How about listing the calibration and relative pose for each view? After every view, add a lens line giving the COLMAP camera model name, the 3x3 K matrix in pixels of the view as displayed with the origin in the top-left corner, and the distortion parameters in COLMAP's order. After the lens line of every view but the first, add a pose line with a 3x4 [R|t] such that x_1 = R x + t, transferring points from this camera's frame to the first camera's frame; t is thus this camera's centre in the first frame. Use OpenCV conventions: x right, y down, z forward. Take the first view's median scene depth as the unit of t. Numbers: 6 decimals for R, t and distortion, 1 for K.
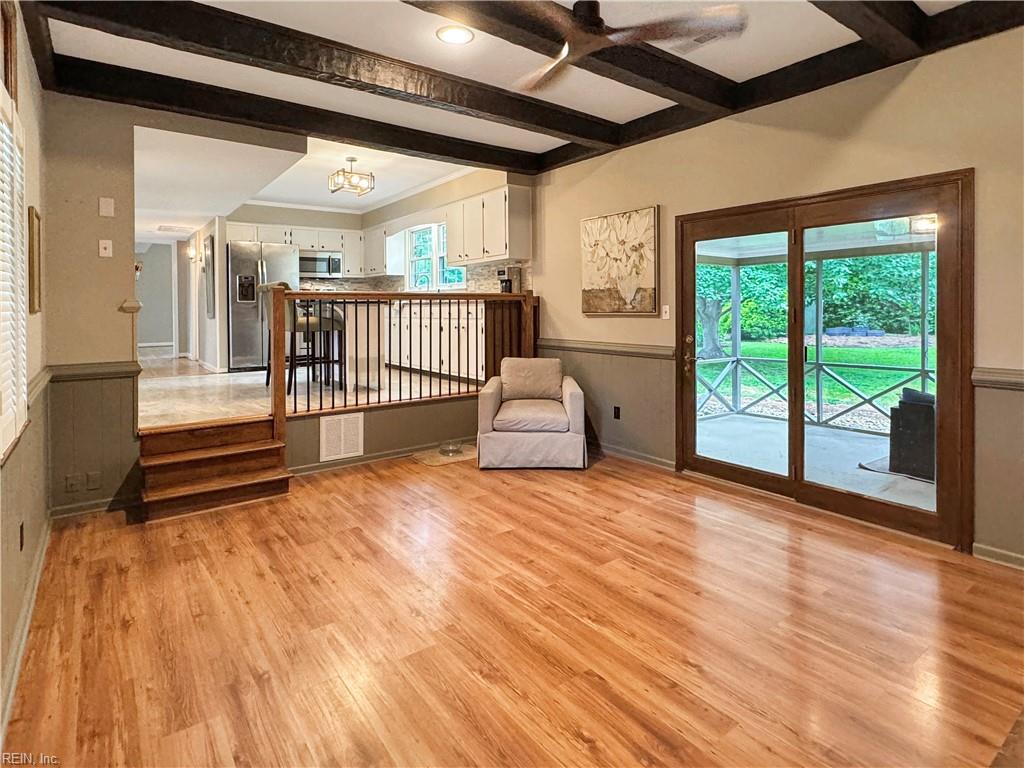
lens RADIAL K [[532.4, 0, 515.8], [0, 532.4, 355.5], [0, 0, 1]] dist [-0.000125, 0.000956]
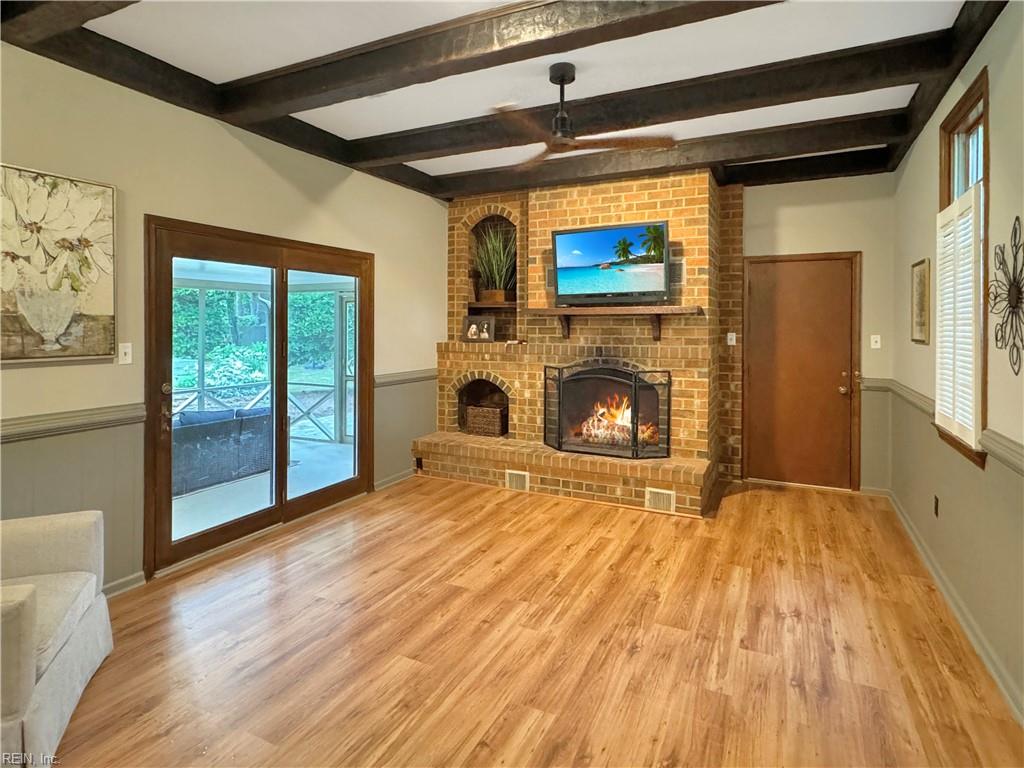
lens RADIAL K [[534.2, 0, 512.0], [0, 534.2, 384.0], [0, 0, 1]] dist [-0.001313, -0.000879]
pose [[-0.421886, -0.086716, 0.902493, -0.821939], [0.089975, 0.986497, 0.136848, -0.144387], [-0.902173, 0.138936, -0.408387, 1.335739]]
